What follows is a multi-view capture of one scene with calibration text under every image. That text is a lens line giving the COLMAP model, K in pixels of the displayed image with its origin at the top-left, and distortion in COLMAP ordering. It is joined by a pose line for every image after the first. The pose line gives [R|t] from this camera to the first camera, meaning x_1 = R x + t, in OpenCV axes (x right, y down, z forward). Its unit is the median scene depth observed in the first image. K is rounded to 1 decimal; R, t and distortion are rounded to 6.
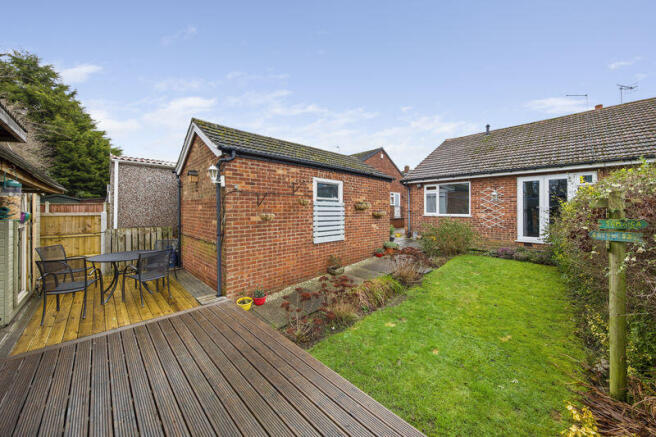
lens RADIAL K [[233.4, 0, 331.3], [0, 233.4, 210.5], [0, 0, 1]] dist [0.000798, -0.000202]
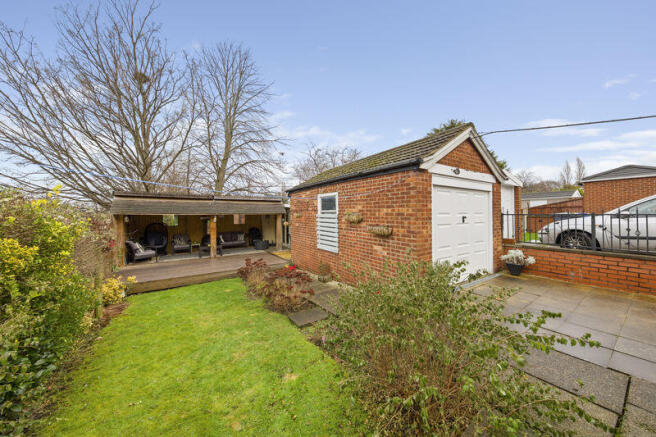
lens RADIAL K [[214.9, 0, 334.1], [0, 214.9, 211.7], [0, 0, 1]] dist [-0.000565, -0.000043]
pose [[-0.180489, -0.010074, -0.983525, 1.009555], [0.001953, 0.999942, -0.010600, -0.038231], [0.983575, -0.003834, -0.180459, 1.256257]]
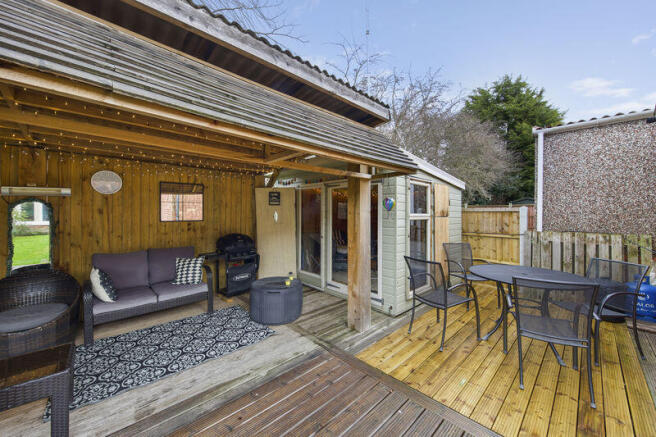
lens RADIAL K [[246.5, 0, 329.2], [0, 246.5, 215.0], [0, 0, 1]] dist [-0.001050, -0.000150]
pose [[-0.015025, 0.000813, -0.999887, -0.190923], [-0.008940, 0.999960, 0.000947, 0.035689], [0.999847, 0.008953, -0.015017, 0.400155]]
